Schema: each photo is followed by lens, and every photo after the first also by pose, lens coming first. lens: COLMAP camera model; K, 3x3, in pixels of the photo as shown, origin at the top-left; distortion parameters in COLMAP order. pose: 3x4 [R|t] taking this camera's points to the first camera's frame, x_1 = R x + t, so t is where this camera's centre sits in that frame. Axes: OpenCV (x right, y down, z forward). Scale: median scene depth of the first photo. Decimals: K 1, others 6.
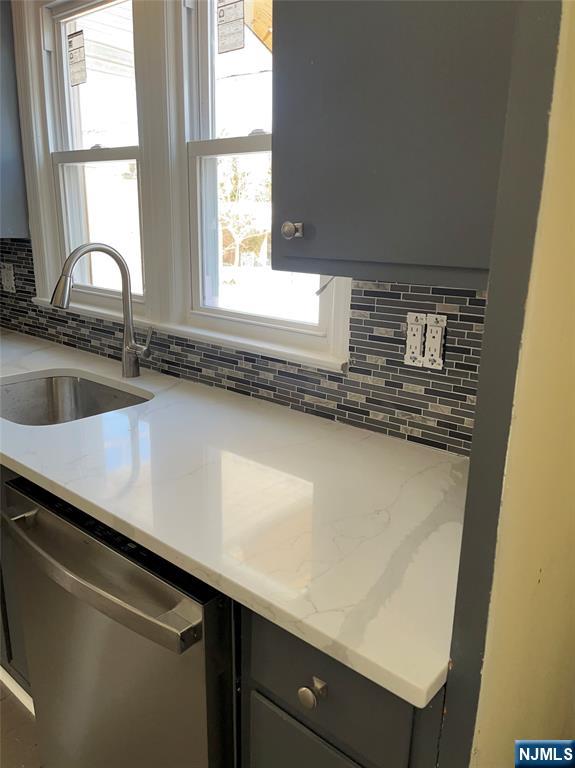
lens RADIAL K [[589.8, 0, 290.1], [0, 589.8, 384.0], [0, 0, 1]] dist [0.063911, -0.030608]
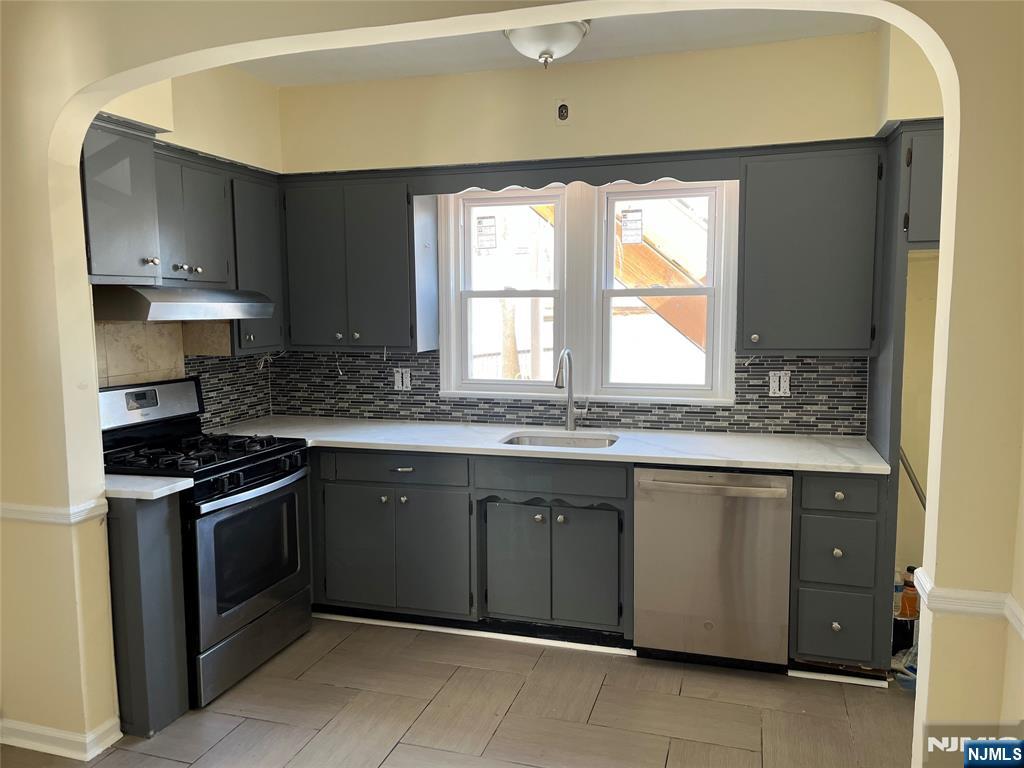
lens RADIAL K [[786.4, 0, 508.8], [0, 786.4, 386.2], [0, 0, 1]] dist [0.063911, -0.030608]
pose [[0.922183, -0.077813, 0.378844, -1.603607], [0.134964, 0.982719, -0.126683, 0.151573], [-0.362440, 0.167955, 0.916749, -1.157316]]
